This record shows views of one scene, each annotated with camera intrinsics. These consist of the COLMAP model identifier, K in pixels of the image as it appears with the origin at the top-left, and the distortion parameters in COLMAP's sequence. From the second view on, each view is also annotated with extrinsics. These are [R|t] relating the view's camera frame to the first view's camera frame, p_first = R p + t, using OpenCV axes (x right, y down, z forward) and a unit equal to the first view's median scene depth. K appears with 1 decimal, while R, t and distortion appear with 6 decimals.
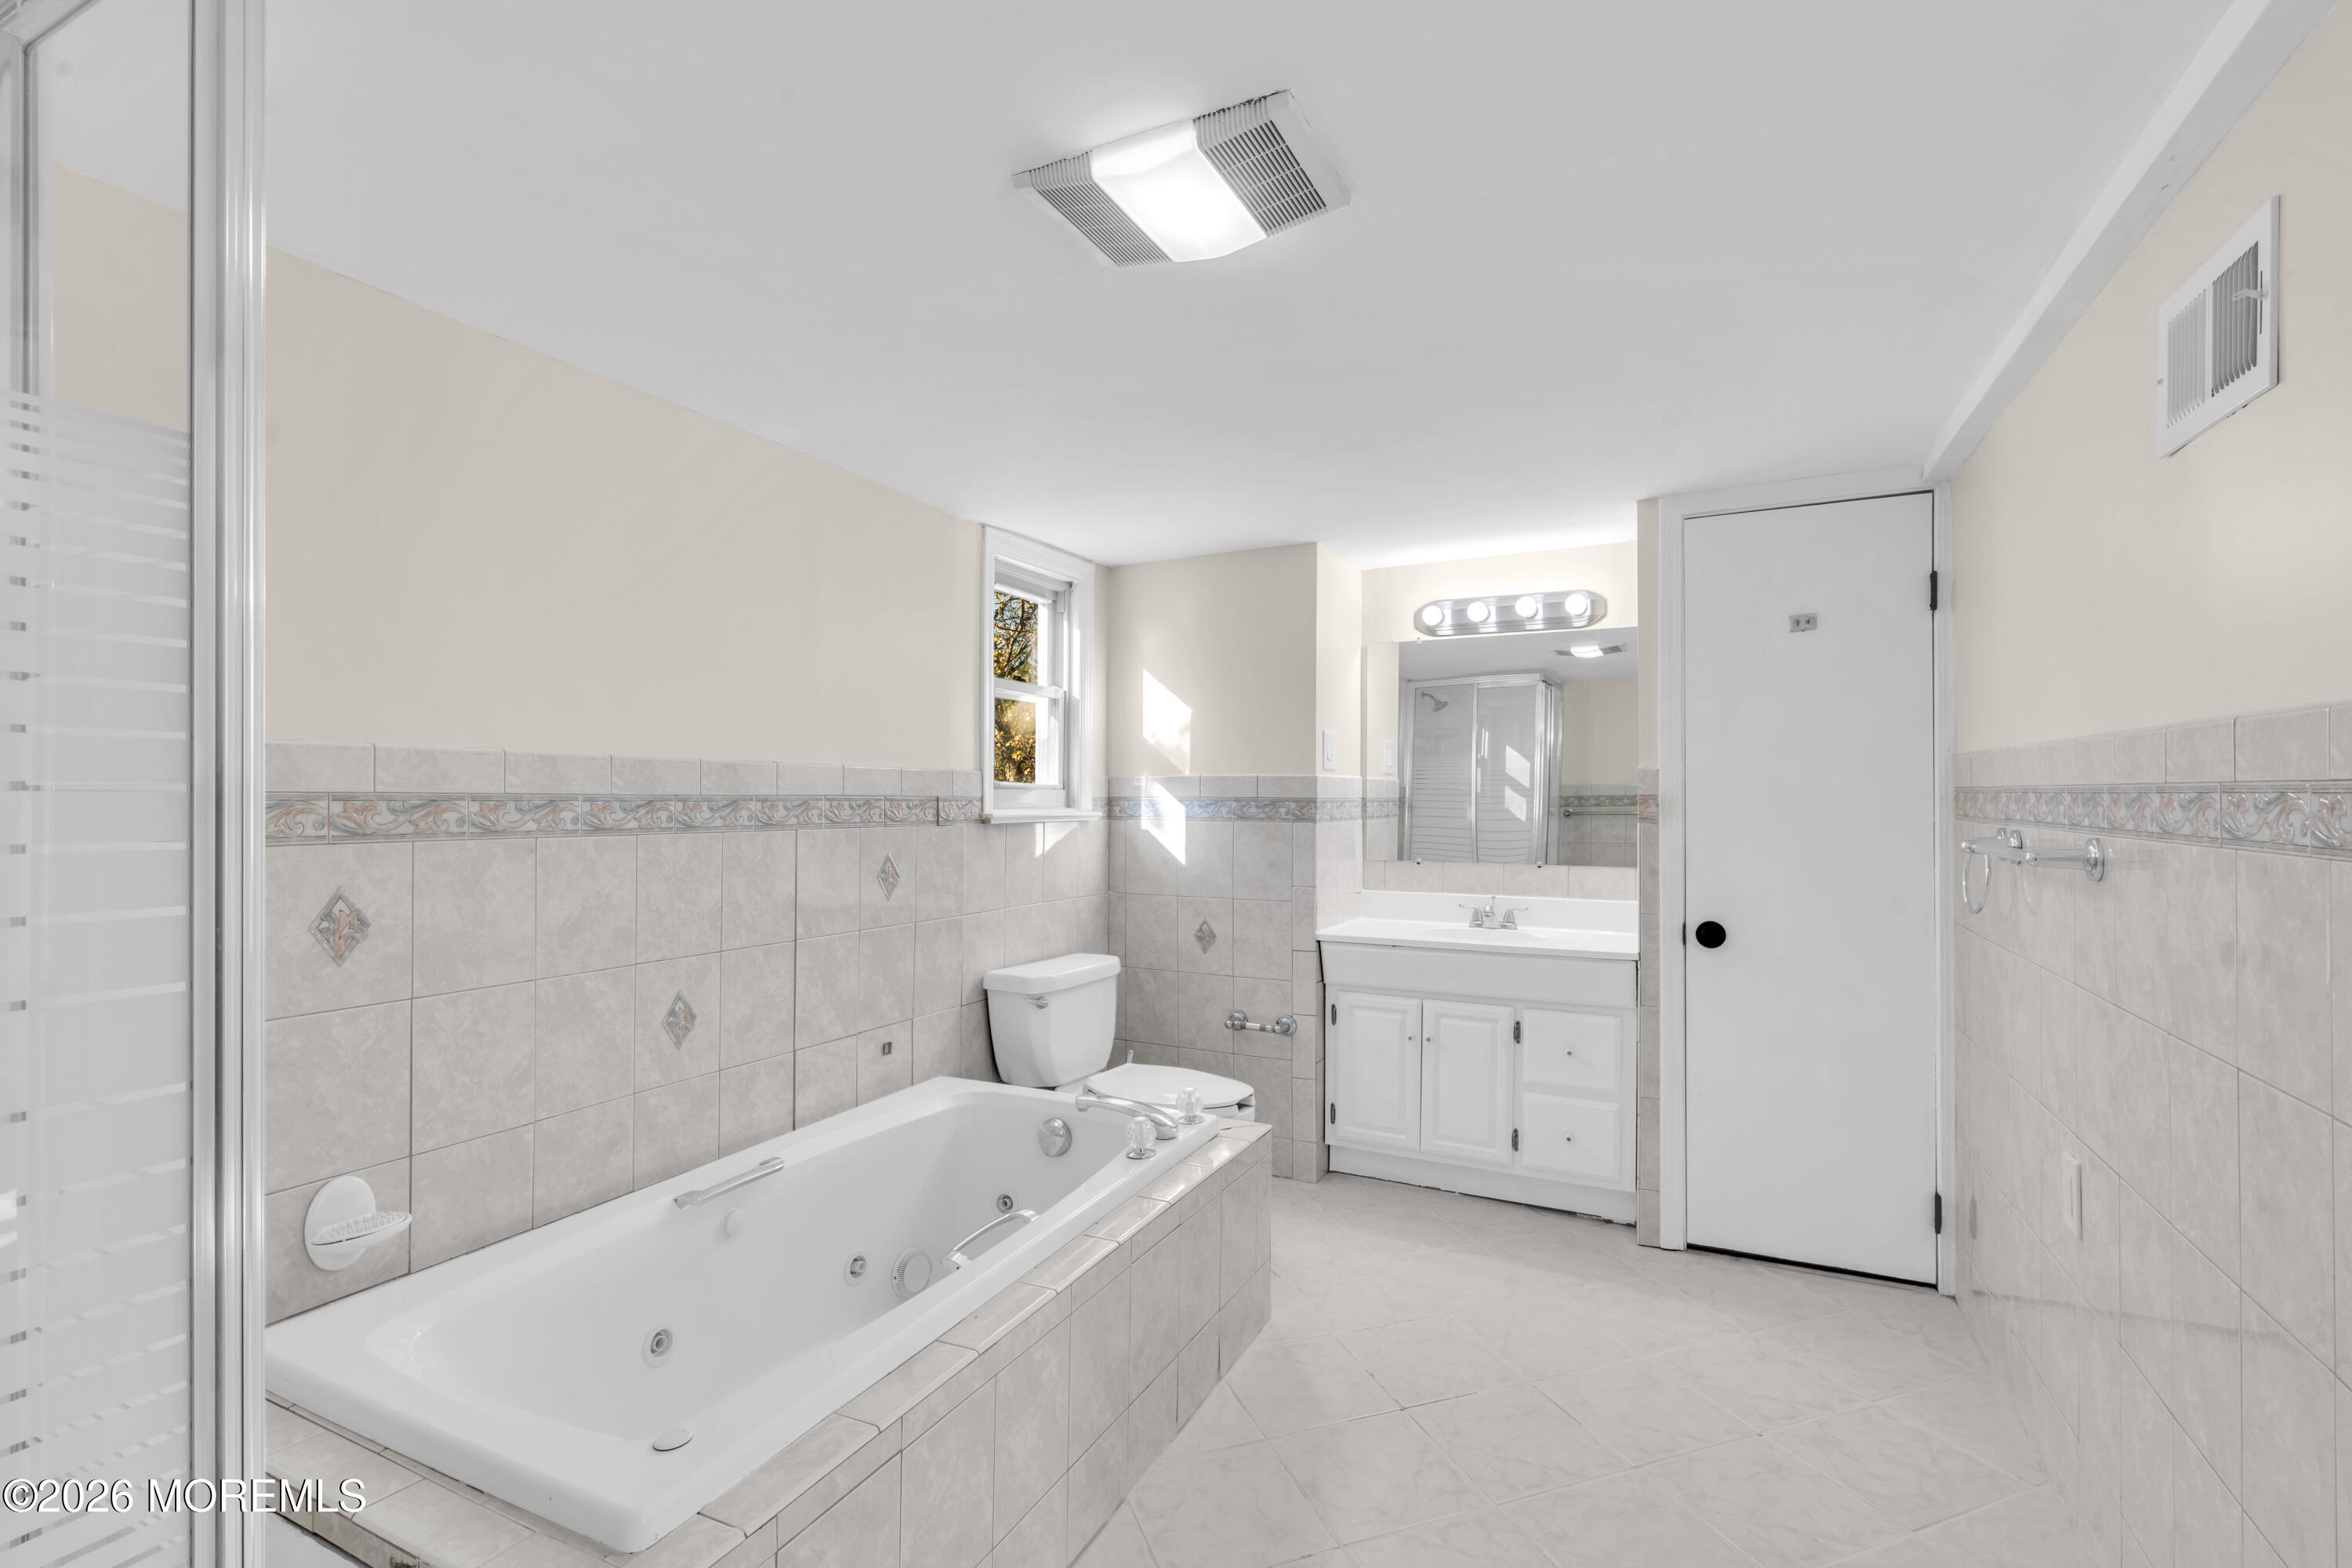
lens RADIAL K [[1069.9, 0, 1175.5], [0, 1069.9, 794.3], [0, 0, 1]] dist [-0.001886, 0.000414]
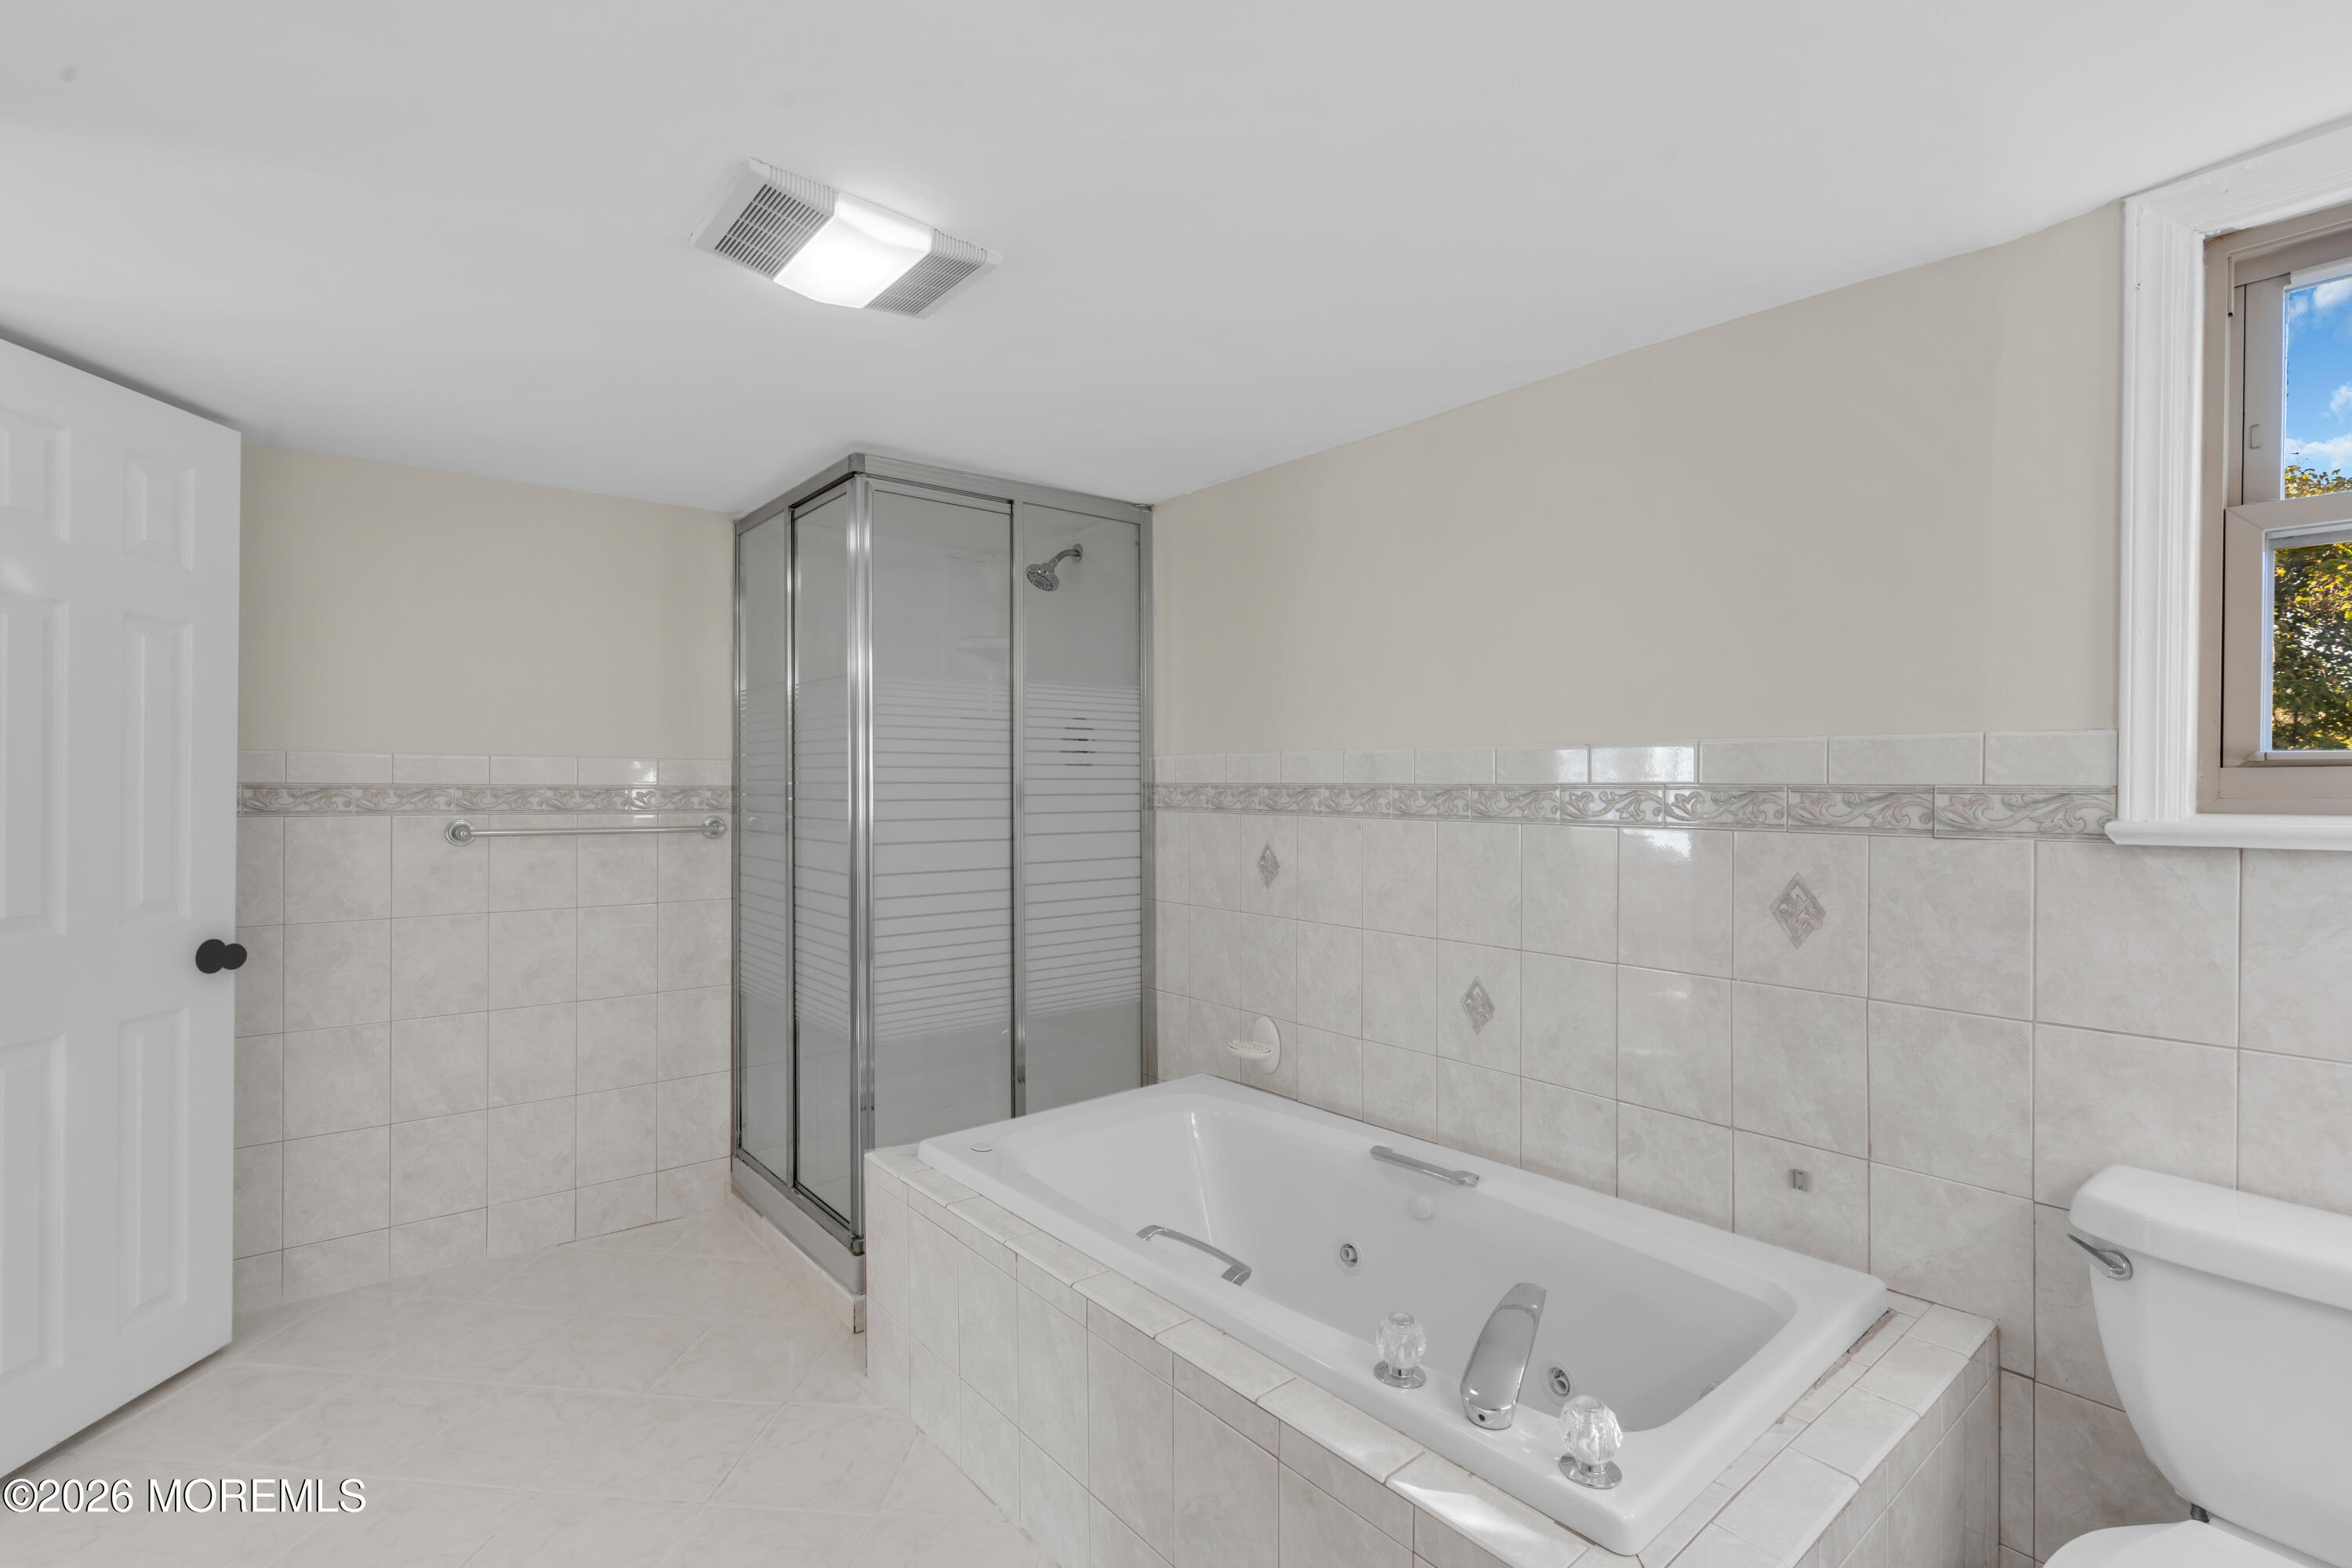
lens RADIAL K [[1069.9, 0, 1178.9], [0, 1069.9, 785.5], [0, 0, 1]] dist [-0.001886, 0.000414]
pose [[-0.405532, -0.005250, -0.914066, 0.571830], [-0.001845, 0.999986, -0.004925, 0.007197], [0.914079, -0.000311, -0.405536, 1.130139]]
